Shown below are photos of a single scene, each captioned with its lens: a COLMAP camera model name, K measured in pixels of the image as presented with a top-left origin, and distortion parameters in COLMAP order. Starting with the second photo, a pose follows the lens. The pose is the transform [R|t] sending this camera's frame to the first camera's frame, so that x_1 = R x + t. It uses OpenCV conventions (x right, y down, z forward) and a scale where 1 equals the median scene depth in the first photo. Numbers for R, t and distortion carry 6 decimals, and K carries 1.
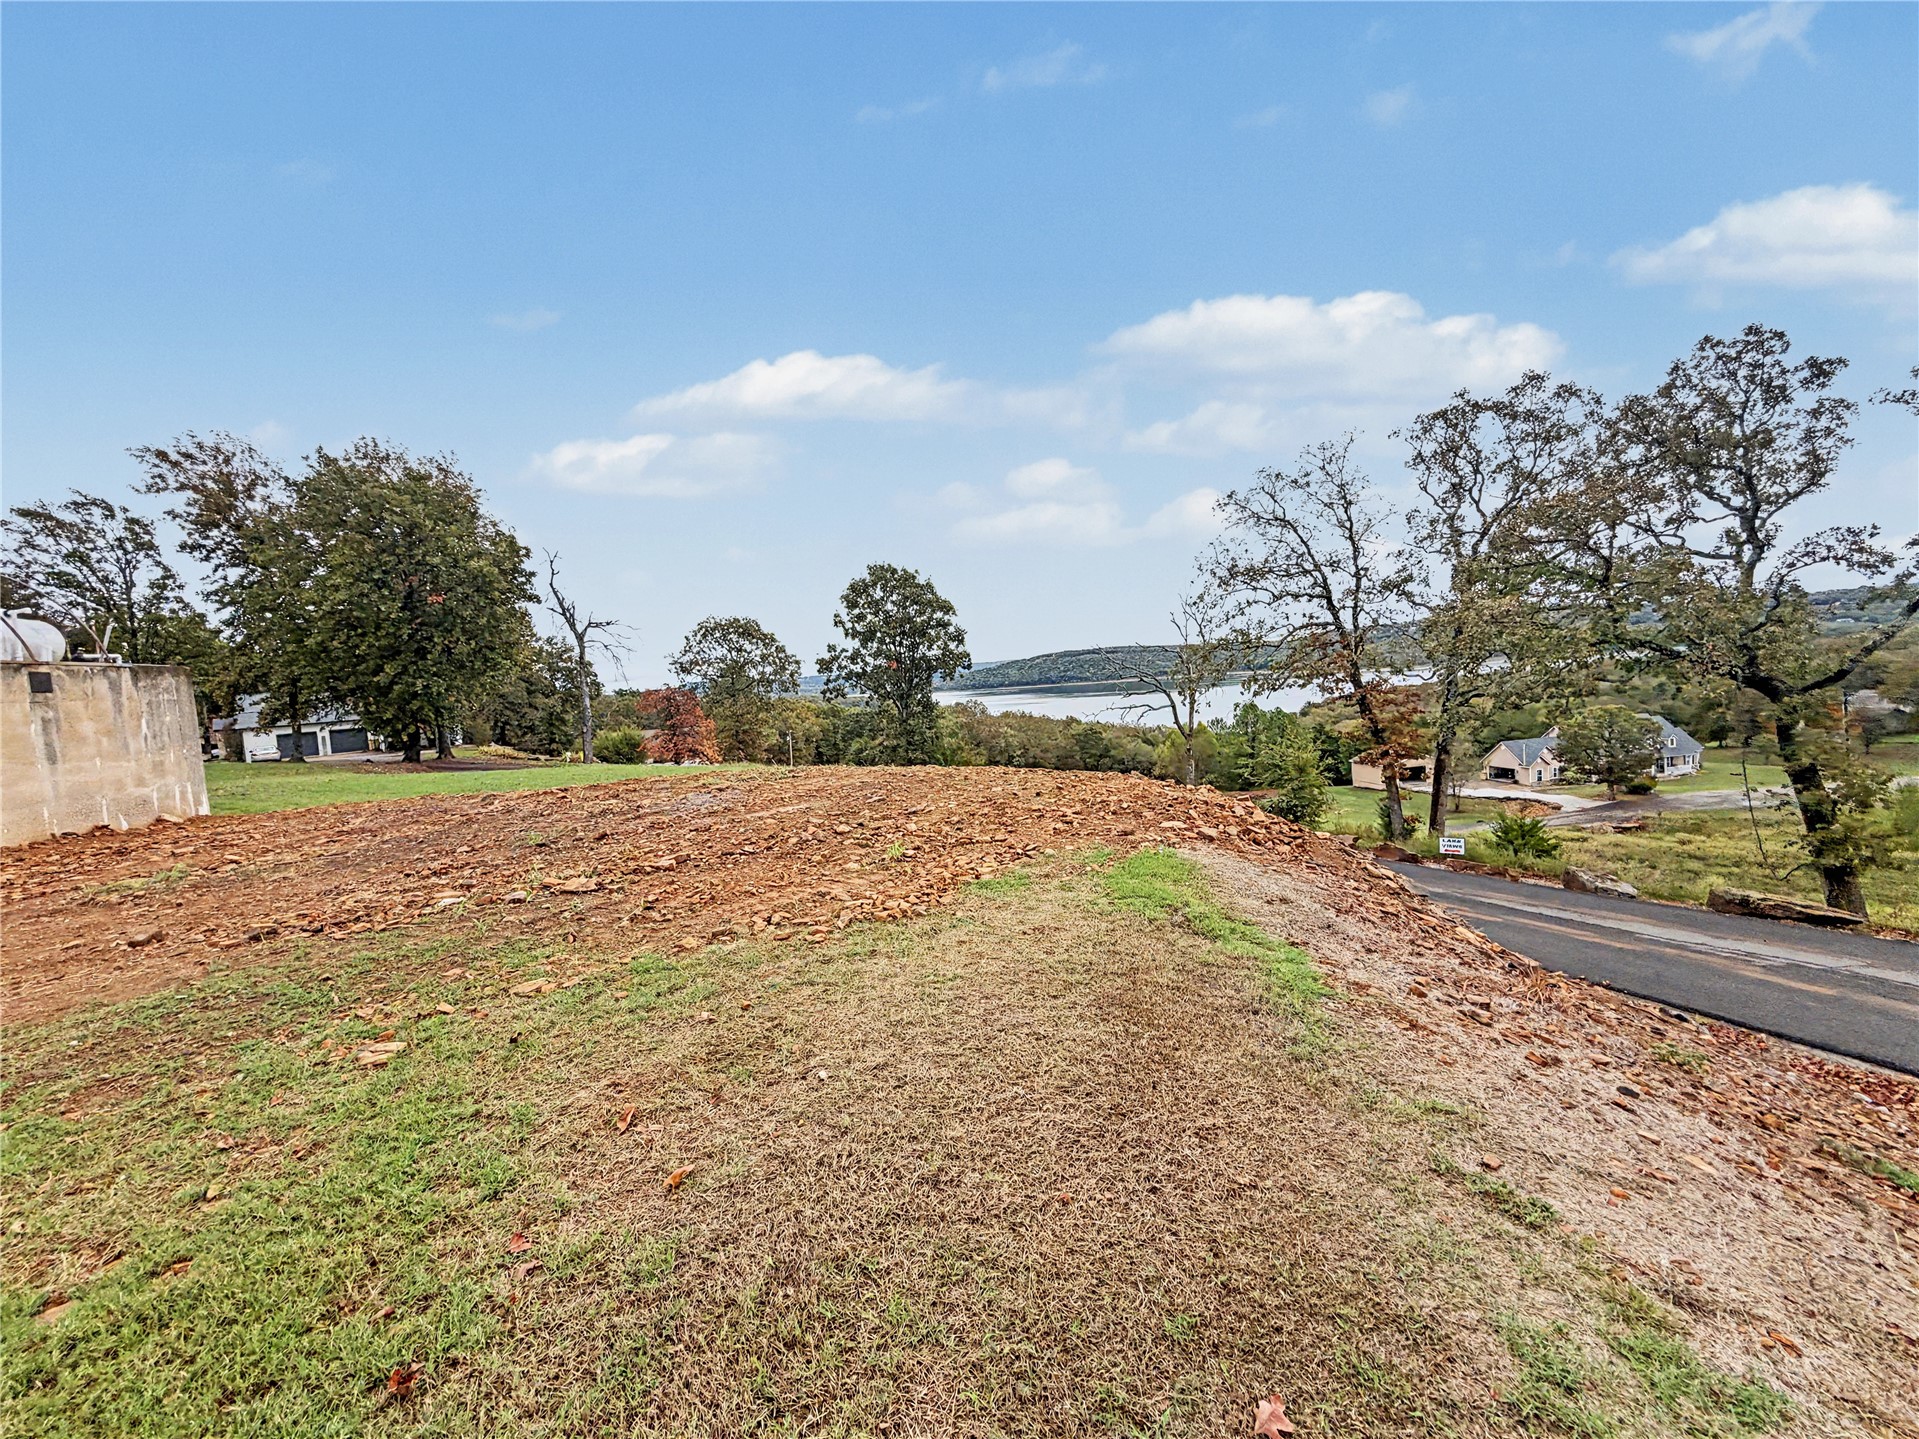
lens RADIAL K [[761.8, 0, 953.5], [0, 761.8, 721.2], [0, 0, 1]] dist [-0.003050, 0.000625]
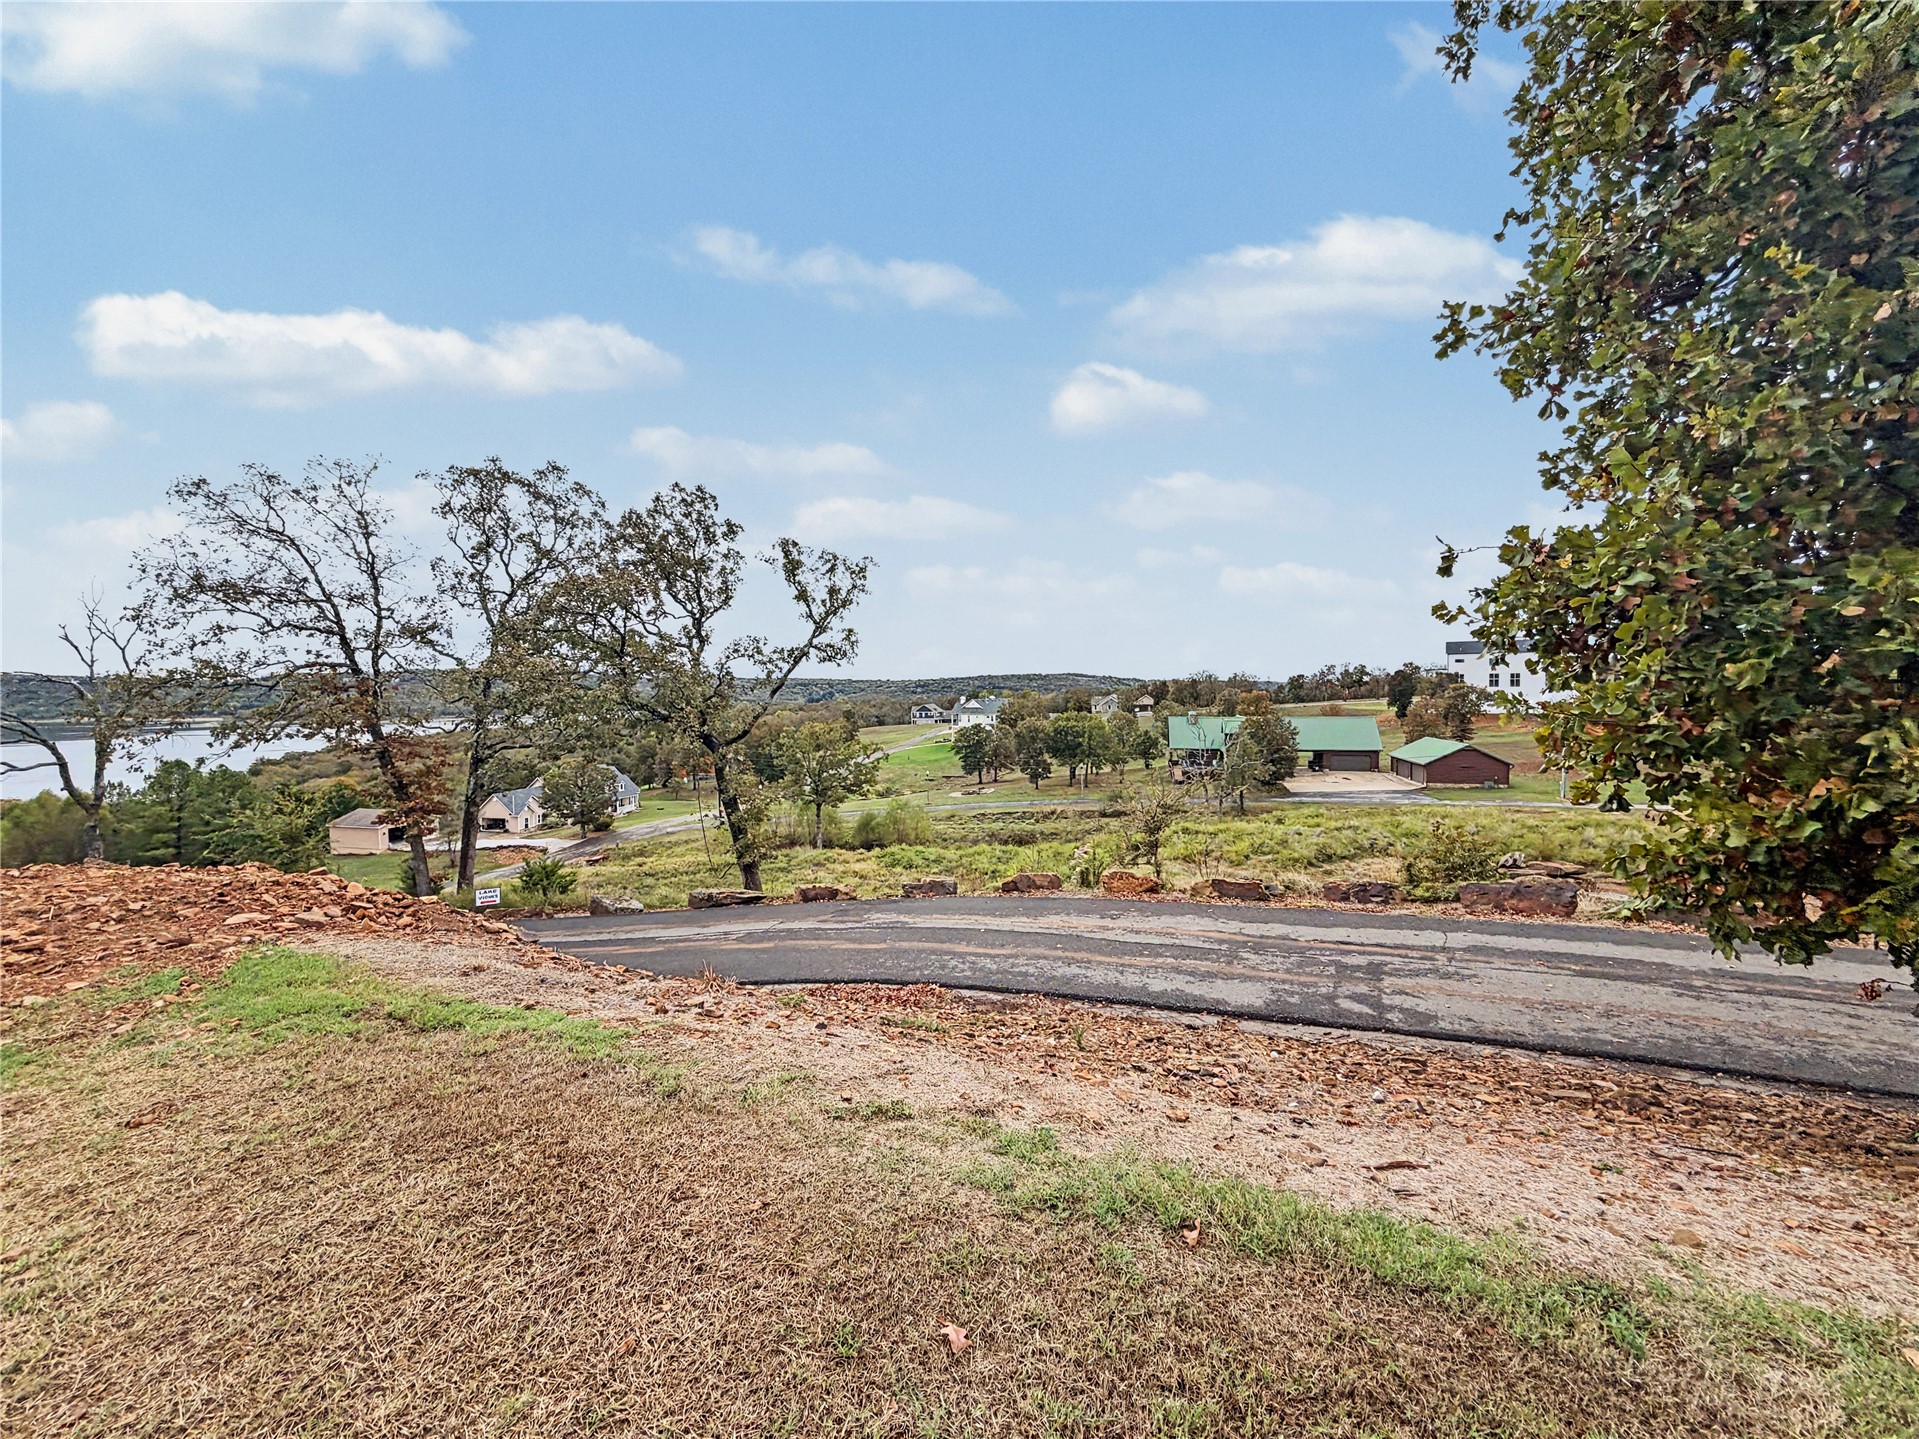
lens RADIAL K [[764.9, 0, 947.8], [0, 764.9, 725.3], [0, 0, 1]] dist [0.000429, 0.000003]
pose [[0.391060, 0.029297, 0.919899, -0.037462], [0.031868, 0.998463, -0.045347, 0.001922], [-0.919813, 0.047048, 0.389525, 0.027479]]
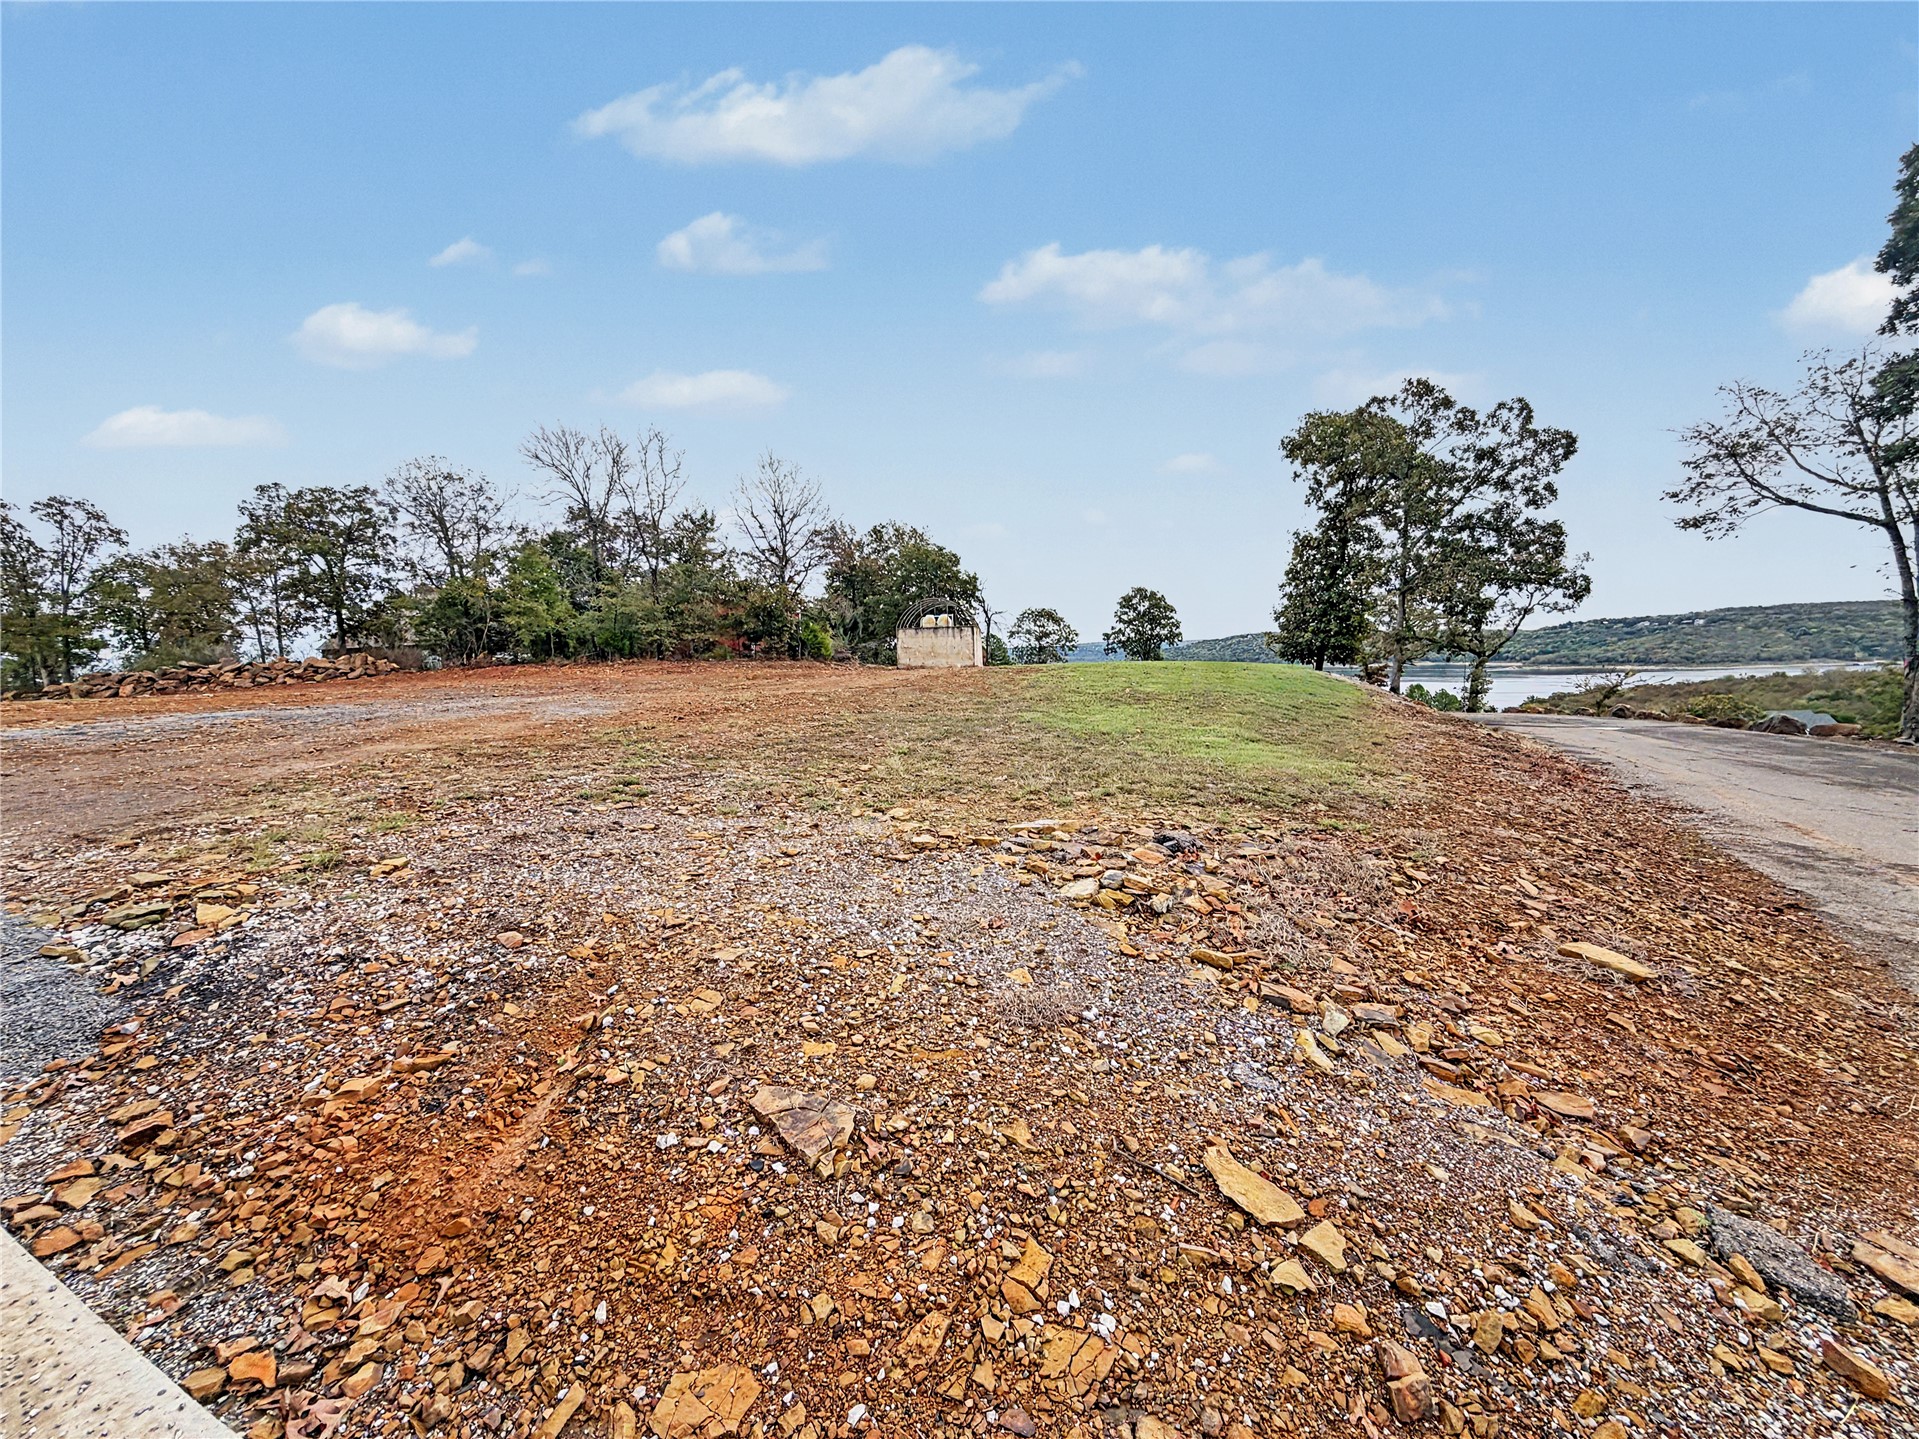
lens RADIAL K [[765.0, 0, 954.2], [0, 765.0, 711.7], [0, 0, 1]] dist [-0.001349, -0.000234]
pose [[0.971230, 0.061335, -0.230110, -0.118952], [-0.056470, 0.998021, 0.027673, 0.129897], [0.231351, -0.013883, 0.972771, -1.494054]]
